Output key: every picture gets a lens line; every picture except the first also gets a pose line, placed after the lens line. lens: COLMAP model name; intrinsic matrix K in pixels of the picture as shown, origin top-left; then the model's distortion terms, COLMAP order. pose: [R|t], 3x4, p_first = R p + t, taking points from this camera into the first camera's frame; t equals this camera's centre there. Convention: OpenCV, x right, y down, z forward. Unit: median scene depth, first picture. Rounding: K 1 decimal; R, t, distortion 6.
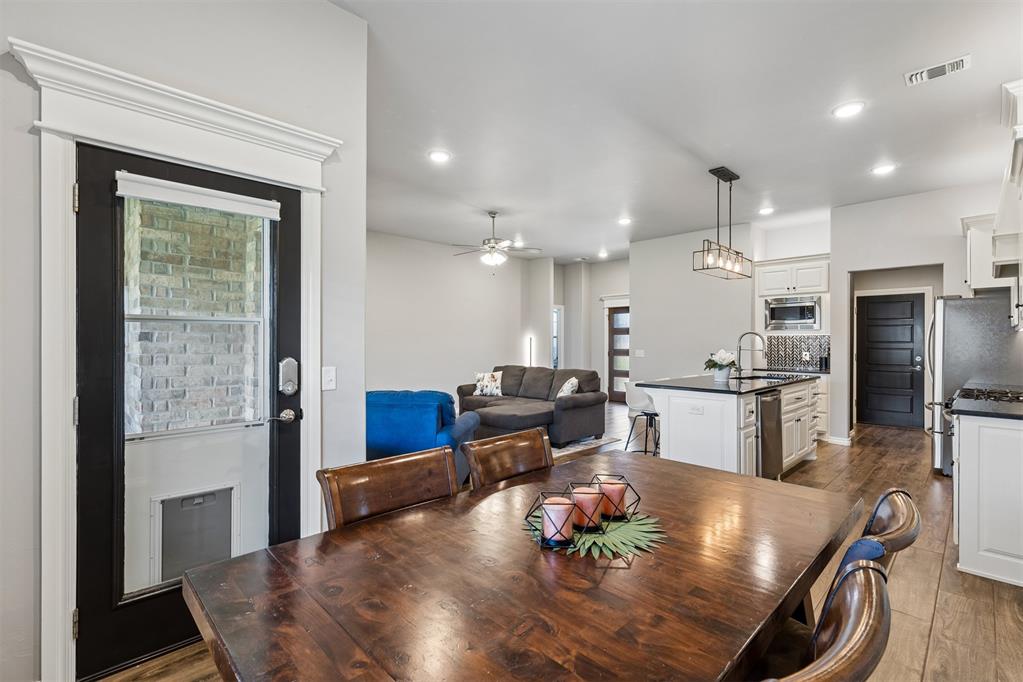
lens RADIAL K [[461.2, 0, 514.1], [0, 461.2, 340.0], [0, 0, 1]] dist [0.006917, -0.001603]
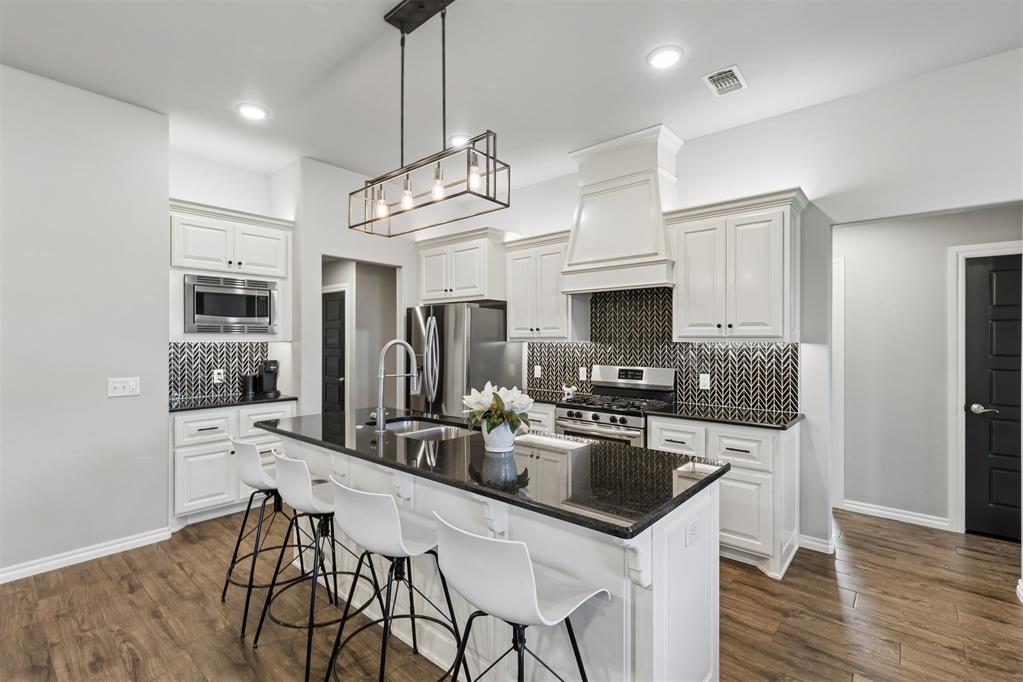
lens RADIAL K [[461.2, 0, 512.3], [0, 461.2, 338.7], [0, 0, 1]] dist [0.006917, -0.001603]
pose [[-0.078134, 0.002138, 0.996941, -0.015208], [-0.004824, 0.999985, -0.002523, -0.015992], [-0.996931, -0.005007, -0.078122, 0.701286]]
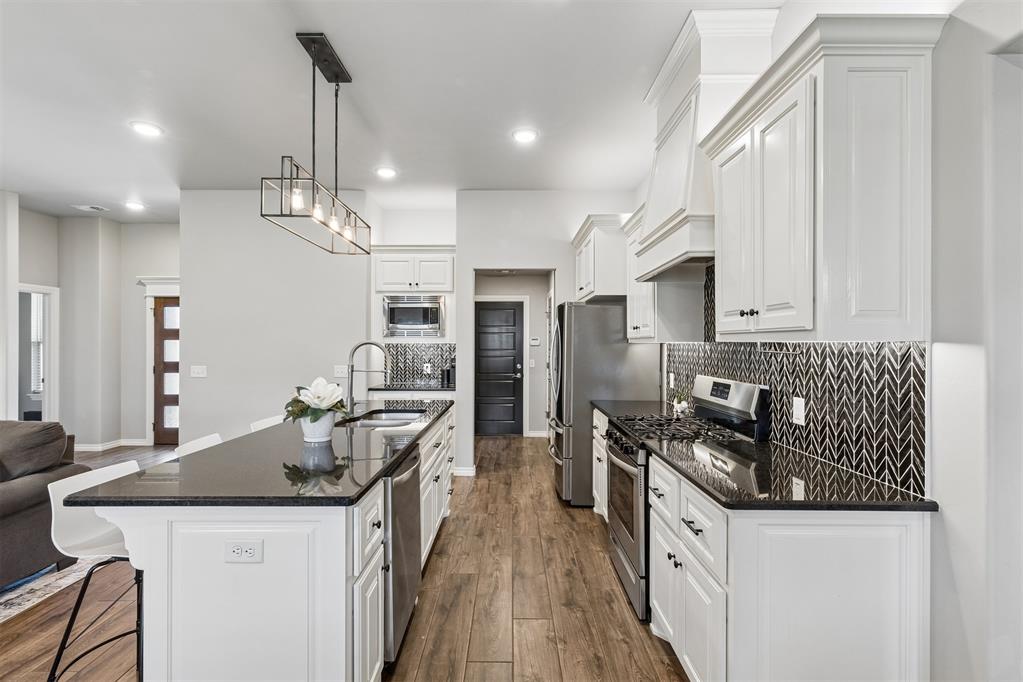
lens RADIAL K [[461.2, 0, 510.2], [0, 461.2, 342.9], [0, 0, 1]] dist [0.006917, -0.001603]
pose [[0.706831, 0.000099, 0.707383, 0.160274], [-0.002225, 0.999995, 0.002083, -0.013867], [-0.707379, -0.003046, 0.706828, 0.329335]]
